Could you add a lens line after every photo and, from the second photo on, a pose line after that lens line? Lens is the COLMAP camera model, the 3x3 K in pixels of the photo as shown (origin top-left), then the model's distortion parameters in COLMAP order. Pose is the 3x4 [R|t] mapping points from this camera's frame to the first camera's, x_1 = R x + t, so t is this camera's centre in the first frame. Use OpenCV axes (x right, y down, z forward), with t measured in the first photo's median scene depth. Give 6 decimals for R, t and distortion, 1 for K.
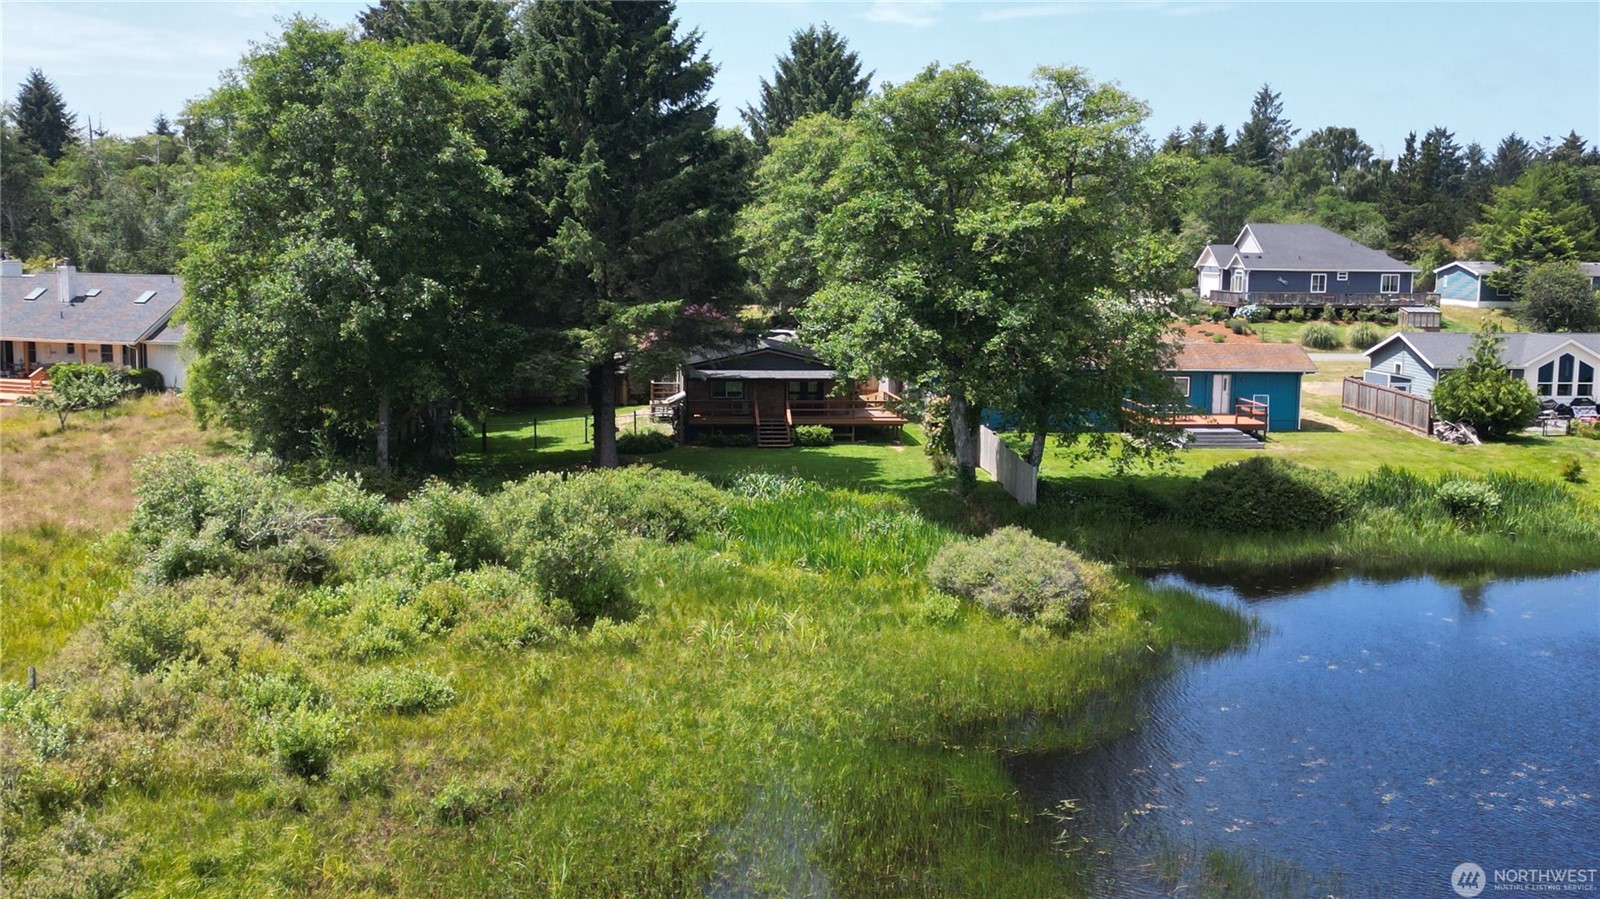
lens RADIAL K [[1119.8, 0, 793.7], [0, 1119.8, 446.6], [0, 0, 1]] dist [0.095903, -0.102587]
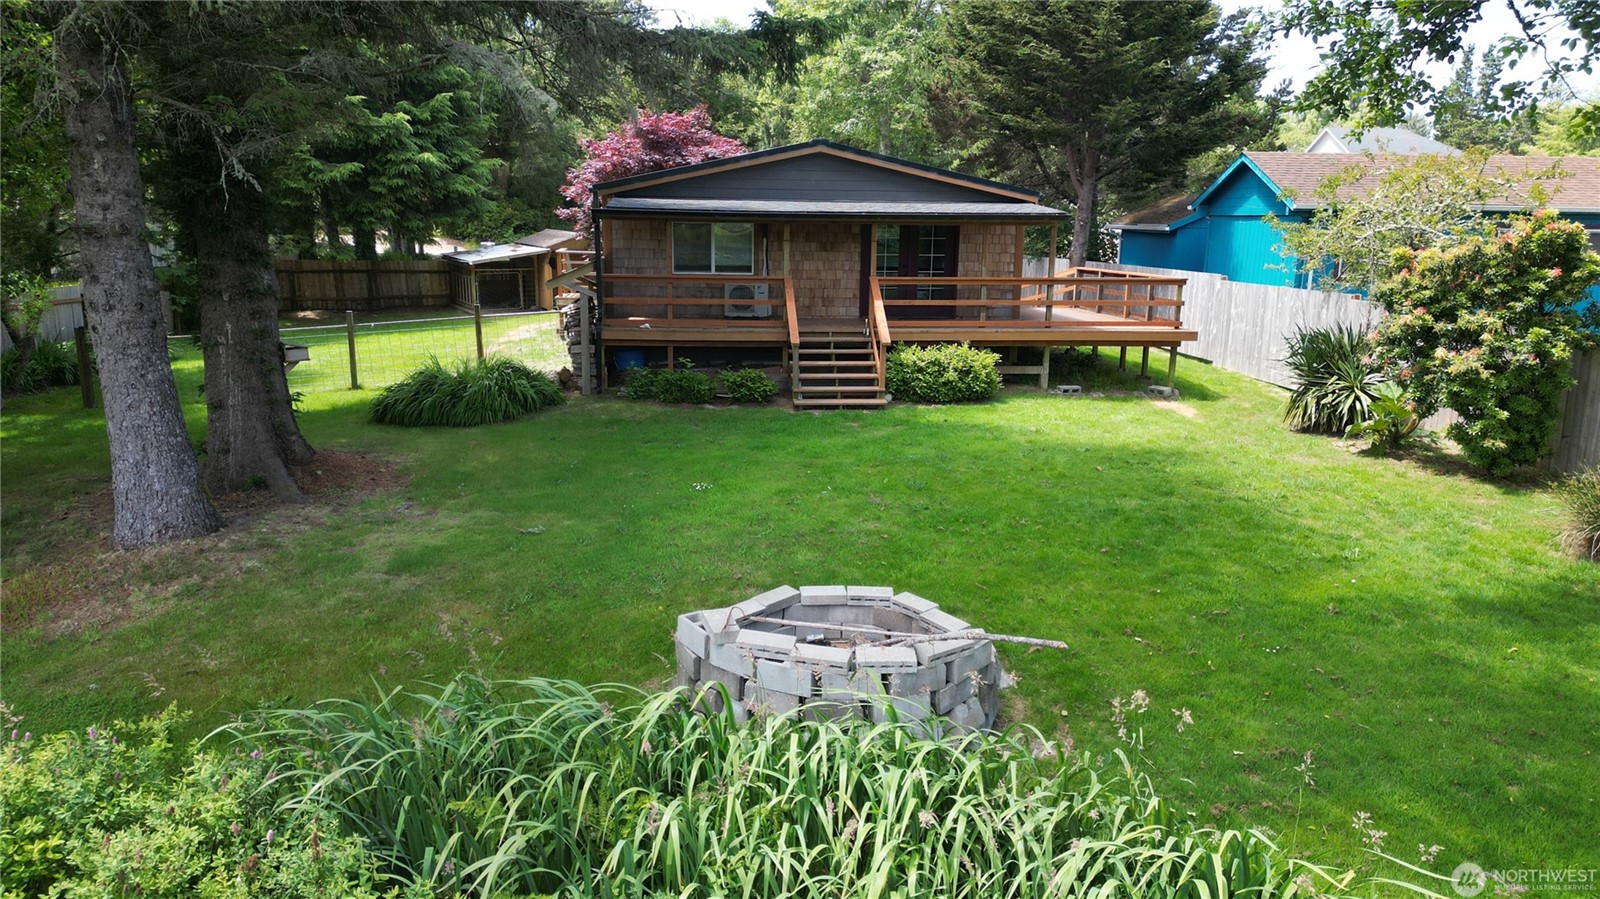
lens RADIAL K [[1119.8, 0, 793.7], [0, 1119.8, 446.6], [0, 0, 1]] dist [0.095903, -0.102587]
pose [[0.999922, 0.003992, -0.011829, -0.053950], [-0.003012, 0.996649, 0.081747, -0.030137], [0.012115, -0.081705, 0.996583, 1.227368]]
